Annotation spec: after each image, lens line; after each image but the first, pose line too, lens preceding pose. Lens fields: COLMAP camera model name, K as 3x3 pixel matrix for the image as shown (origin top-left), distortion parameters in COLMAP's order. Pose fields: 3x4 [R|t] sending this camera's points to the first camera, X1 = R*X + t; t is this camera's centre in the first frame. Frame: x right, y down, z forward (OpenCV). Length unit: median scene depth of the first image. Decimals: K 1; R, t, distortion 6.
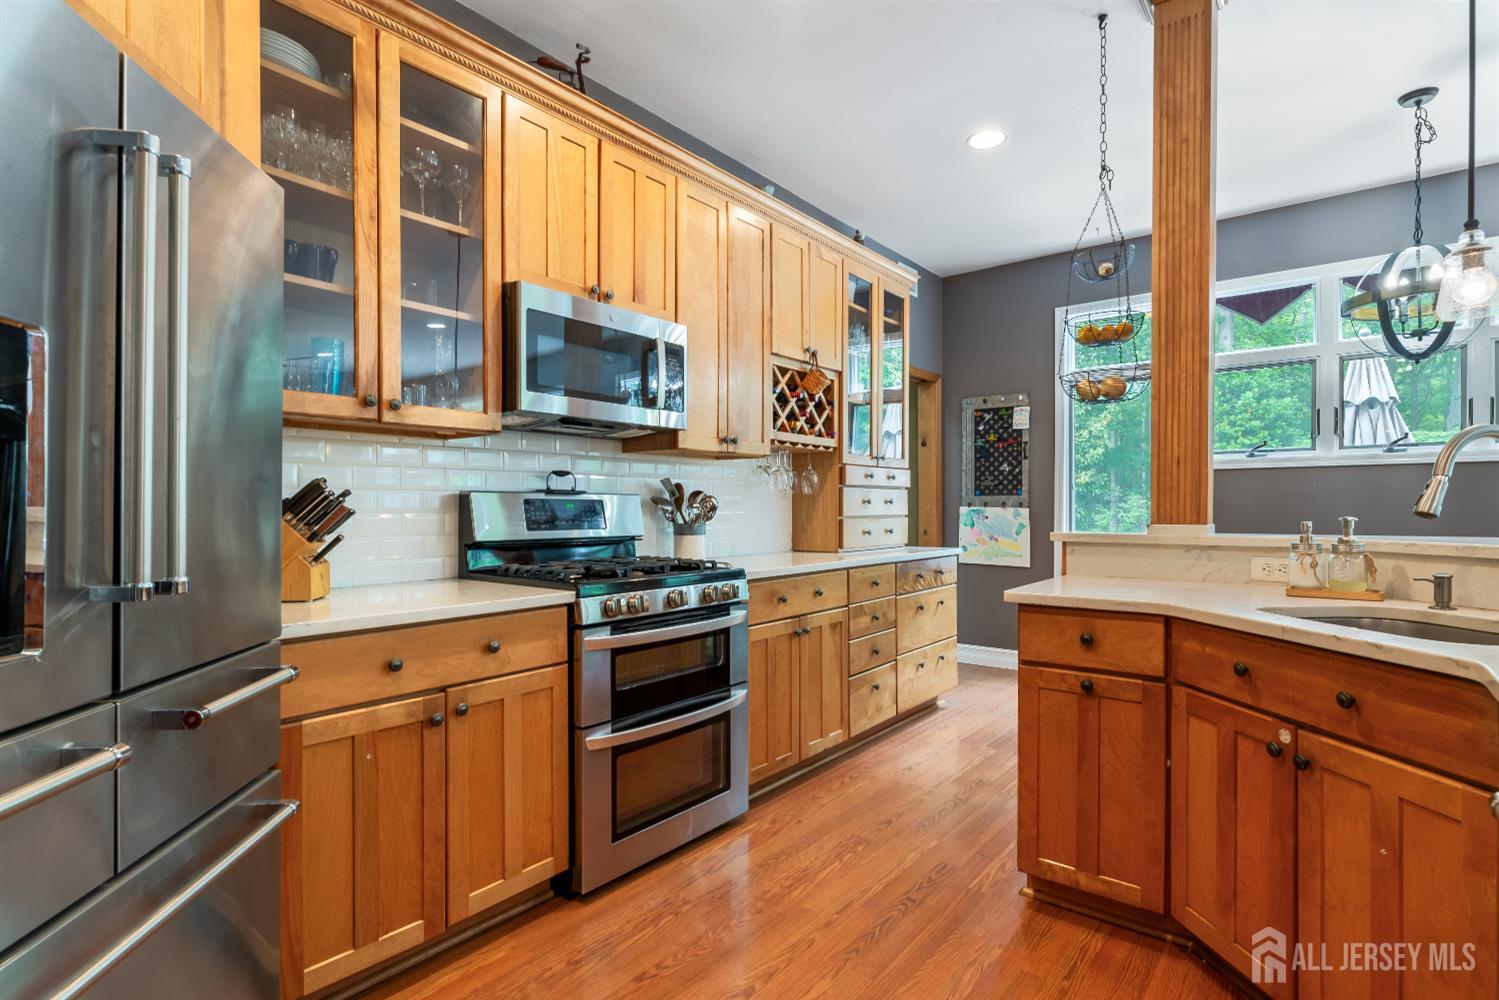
lens RADIAL K [[758.4, 0, 749.5], [0, 758.4, 500.0], [0, 0, 1]] dist [-0.000403, -0.000034]
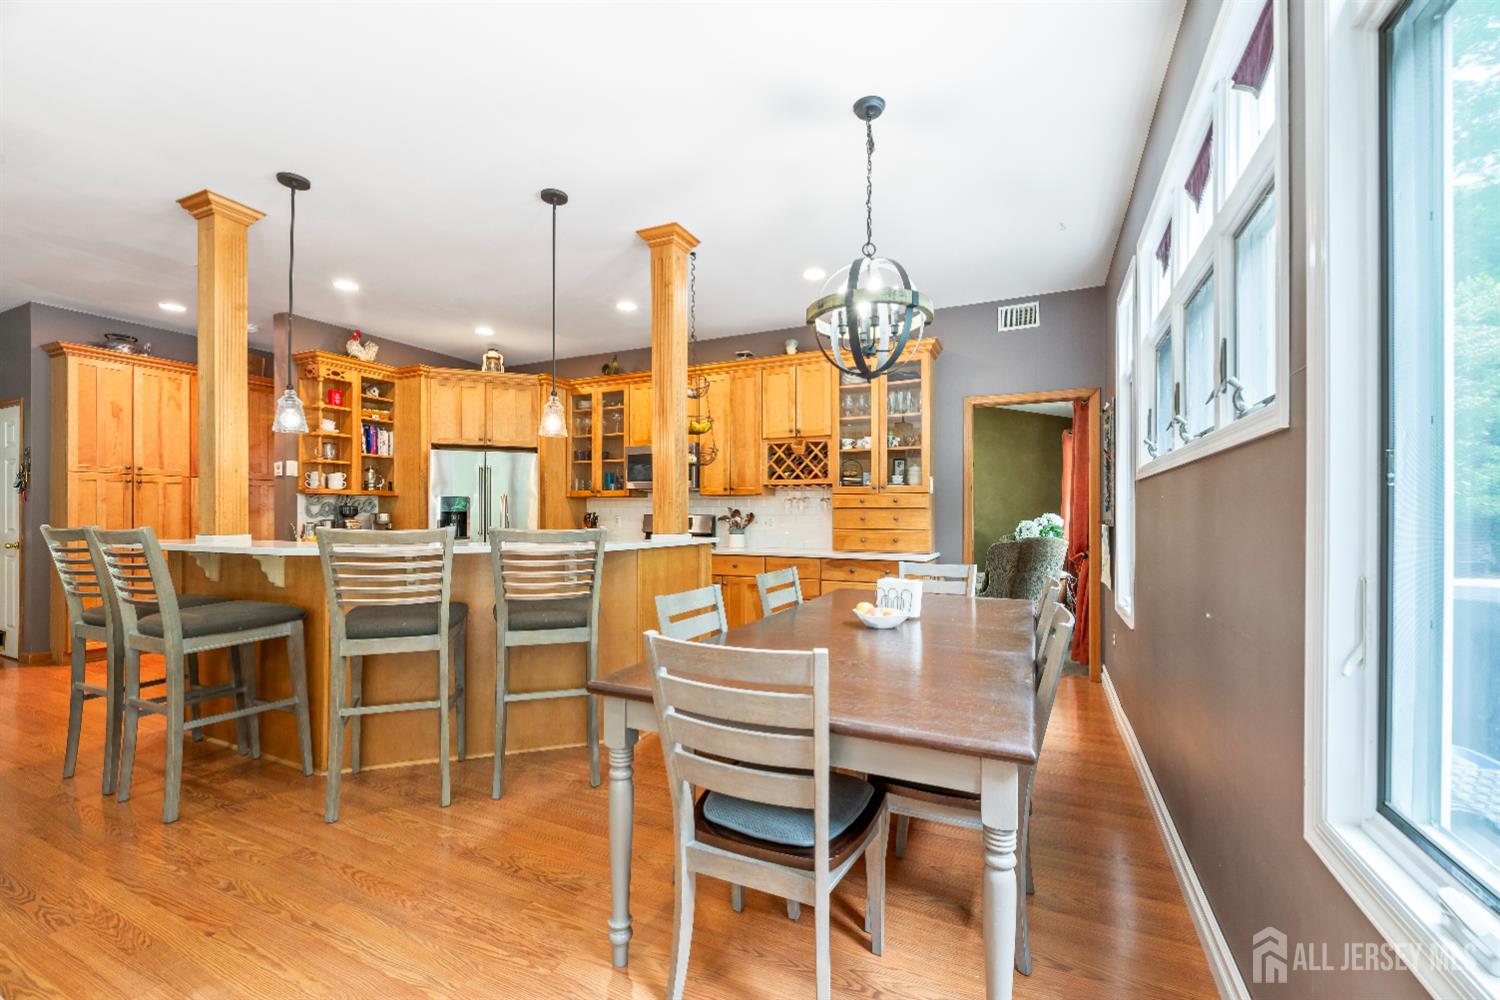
lens RADIAL K [[605.4, 0, 750.0], [0, 605.4, 500.0], [0, 0, 1]] dist [0.001243, -0.003883]
pose [[0.227728, -0.024620, -0.973413, 1.436170], [0.003669, 0.999695, -0.024426, -0.006919], [0.973718, 0.001991, 0.227749, 0.612910]]
